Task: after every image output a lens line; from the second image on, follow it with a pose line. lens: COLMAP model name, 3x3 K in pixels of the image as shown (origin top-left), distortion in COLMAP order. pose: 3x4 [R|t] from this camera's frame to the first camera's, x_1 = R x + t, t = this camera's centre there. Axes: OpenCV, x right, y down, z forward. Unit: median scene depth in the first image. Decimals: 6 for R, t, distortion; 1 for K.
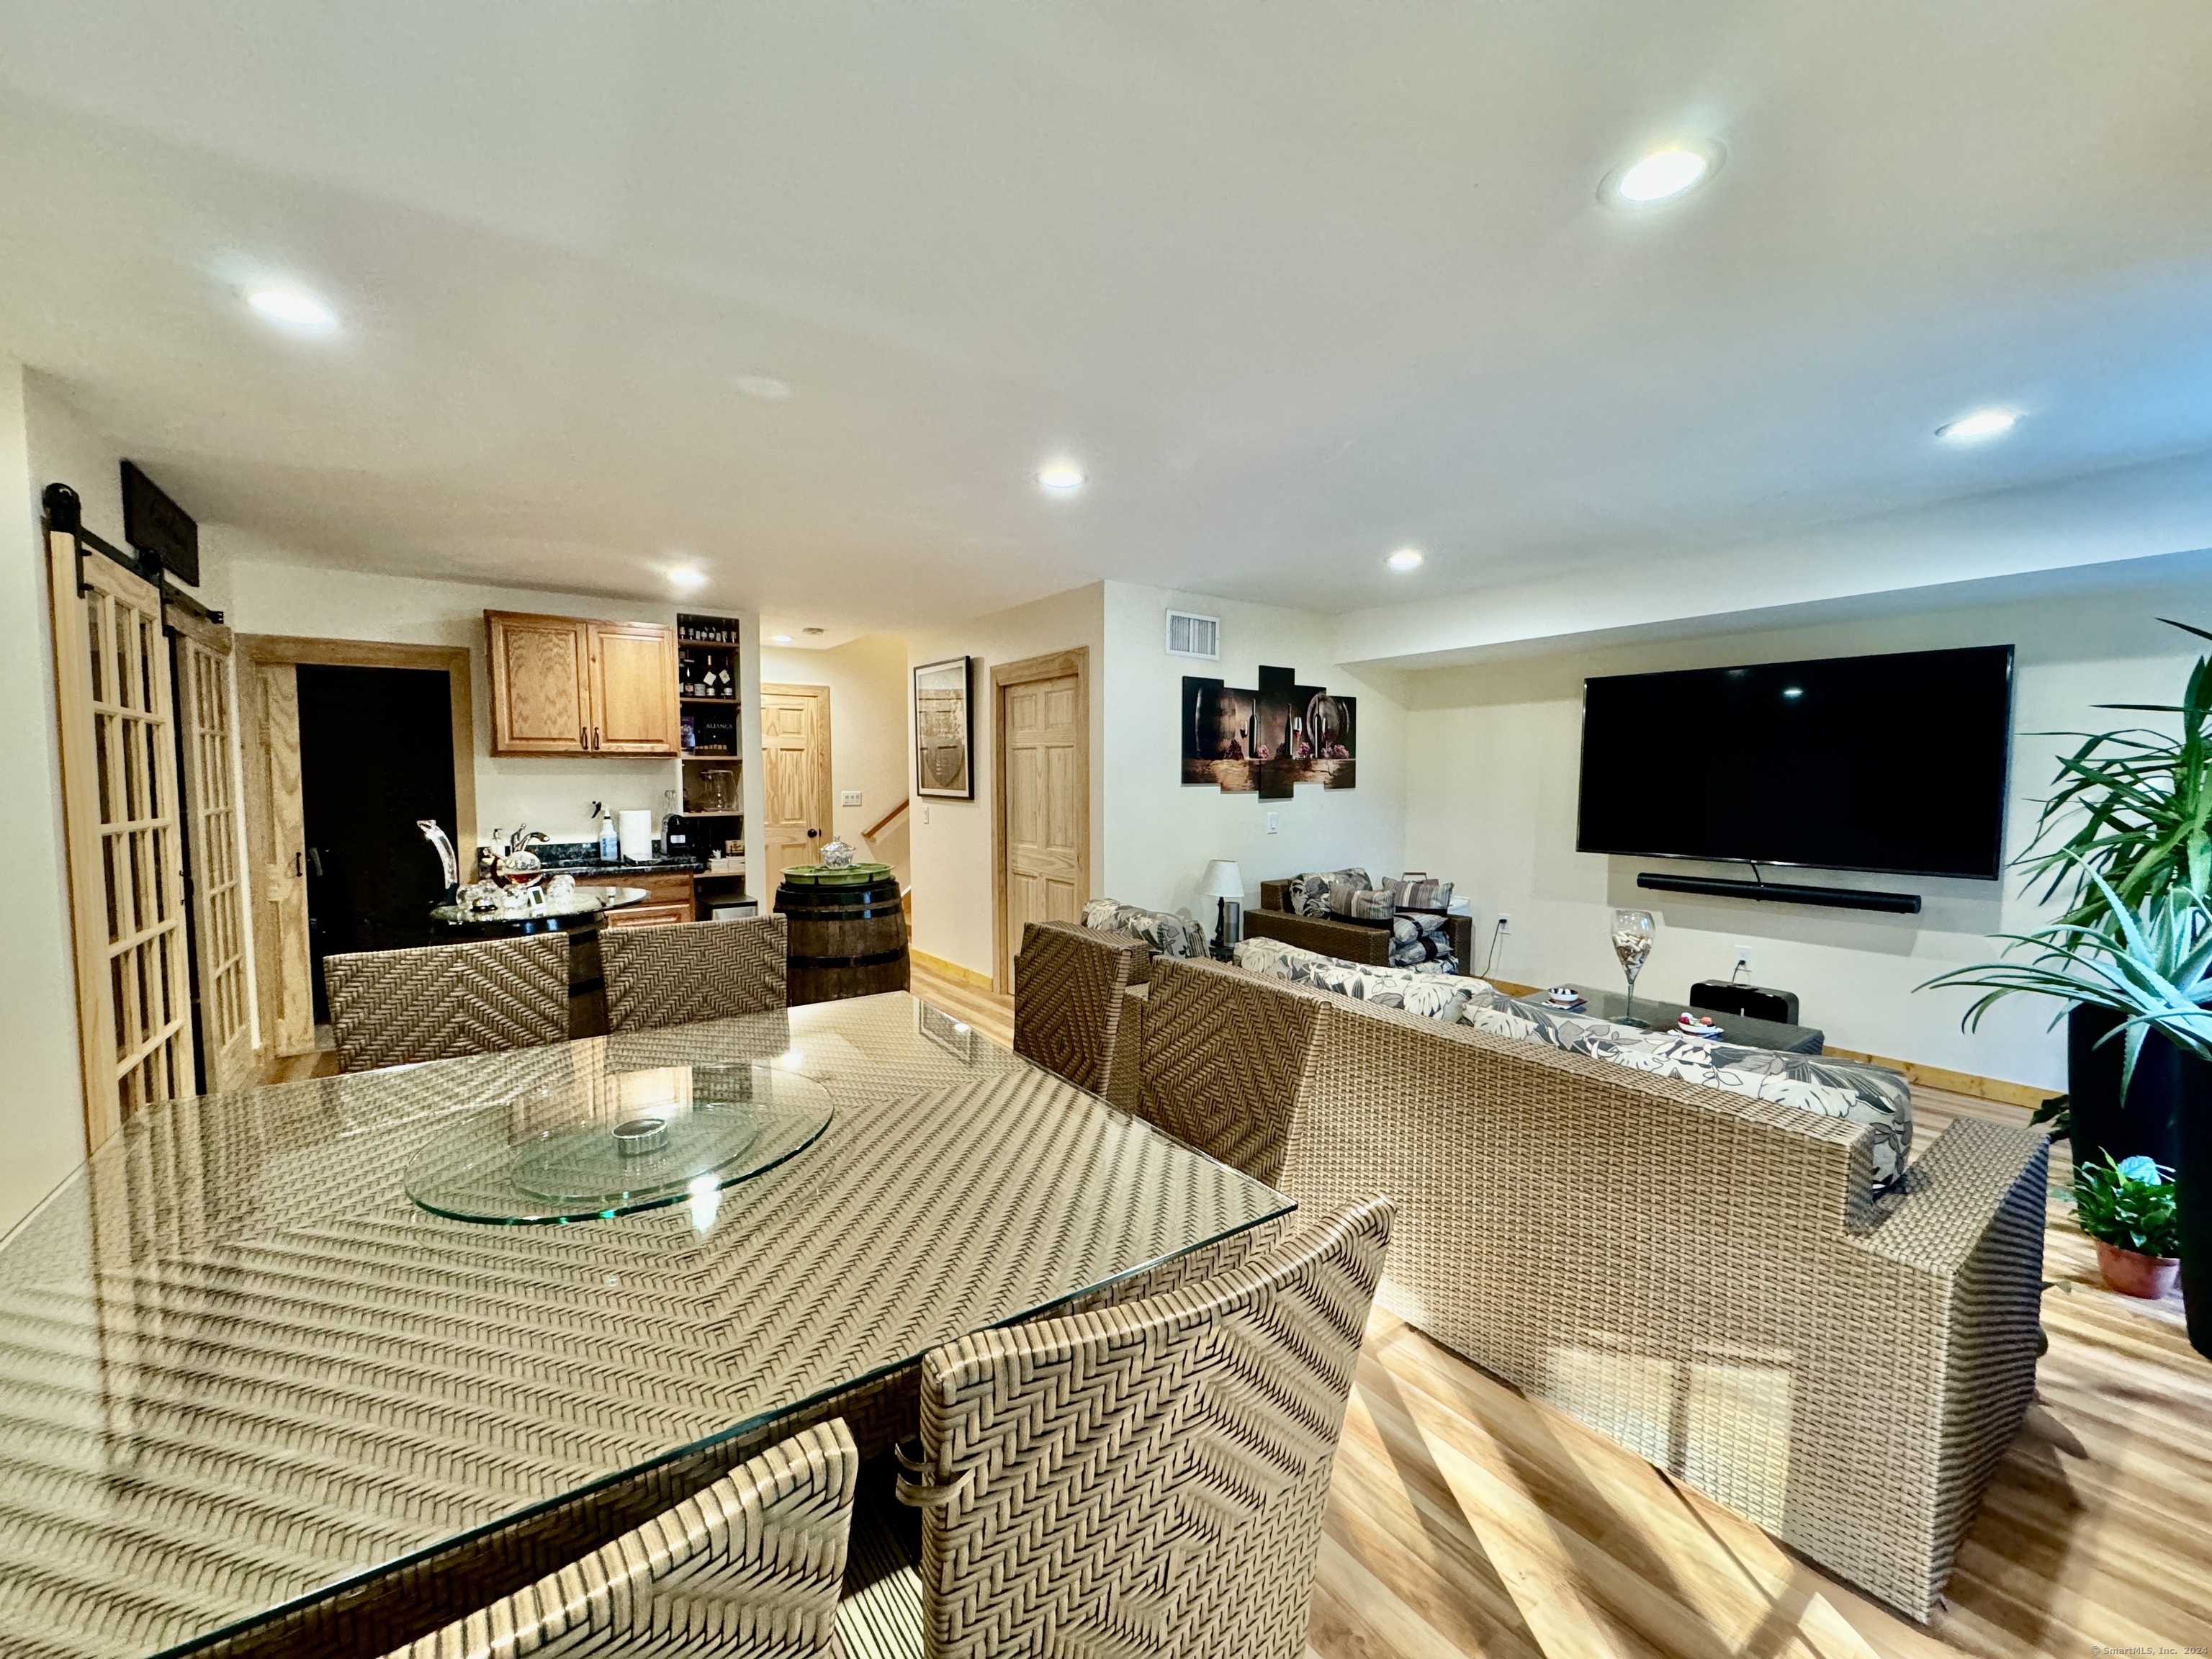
lens RADIAL K [[879.9, 0, 1098.1], [0, 879.9, 820.2], [0, 0, 1]] dist [-0.003340, 0.000326]
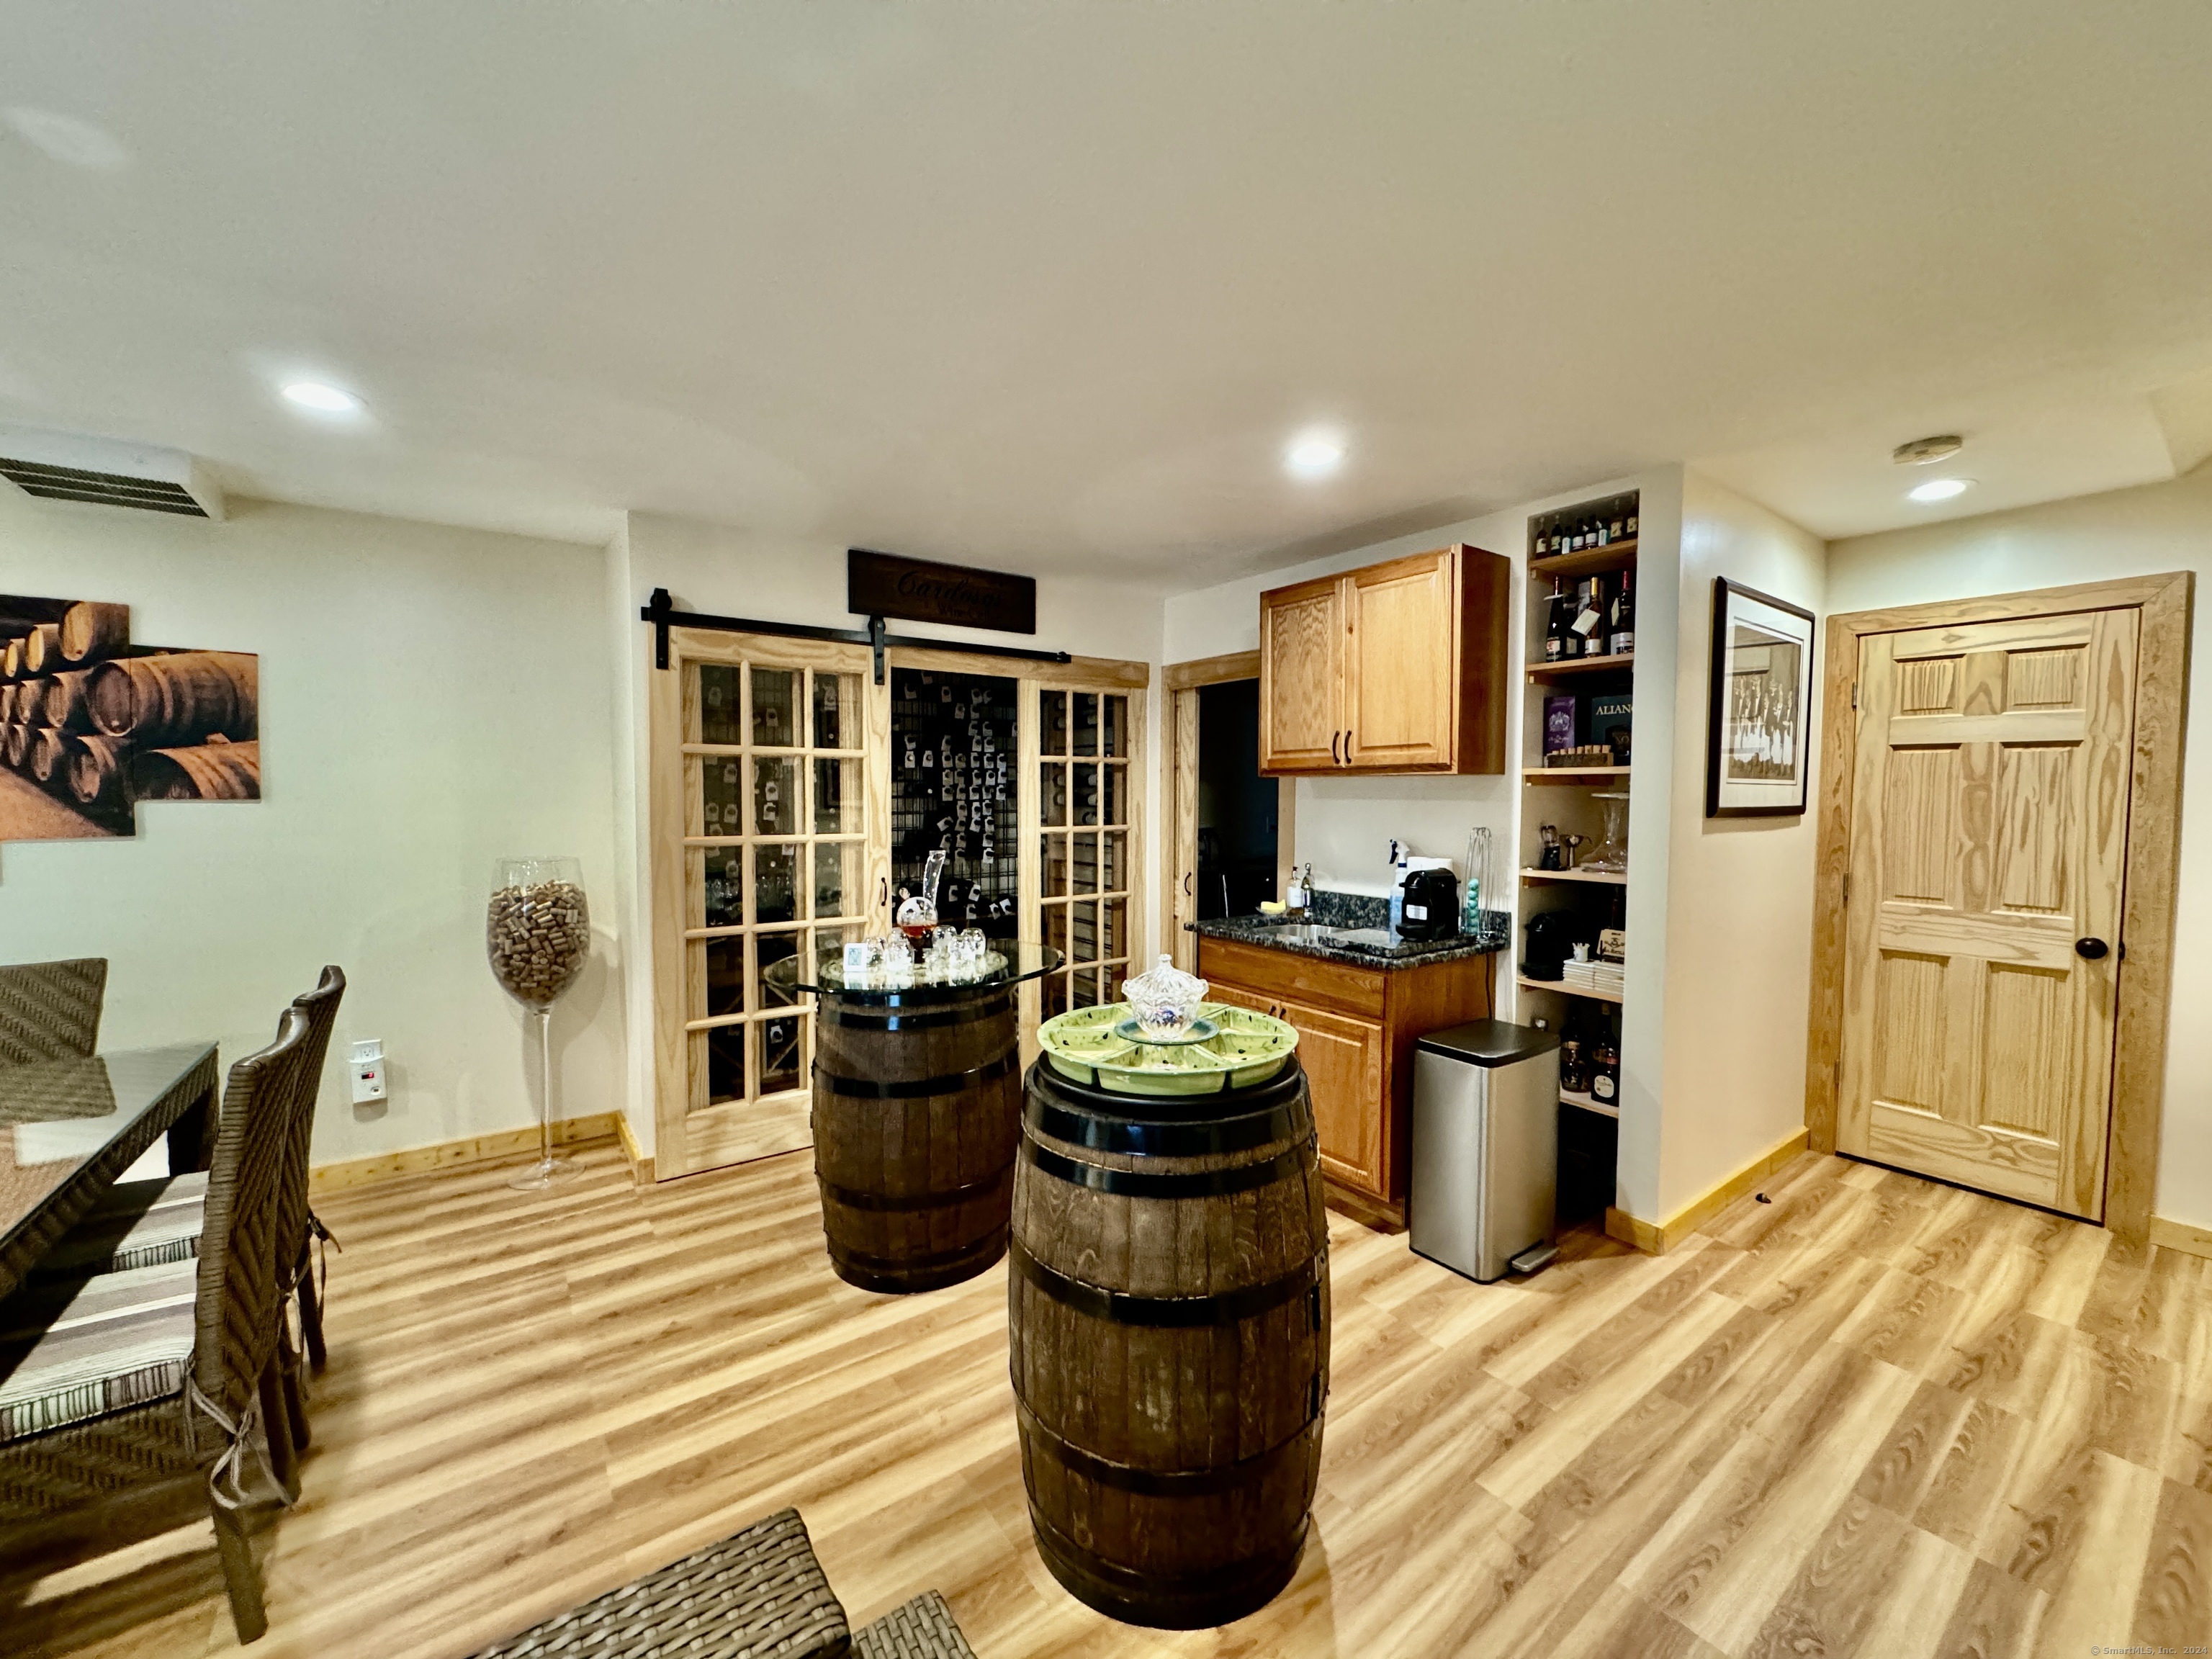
lens RADIAL K [[879.9, 0, 1106.2], [0, 879.9, 828.8], [0, 0, 1]] dist [-0.003340, 0.000326]
pose [[0.010715, 0.047244, -0.998826, 0.104179], [-0.053745, 0.997467, 0.046603, -0.051944], [0.998497, 0.053183, 0.013227, 0.812176]]
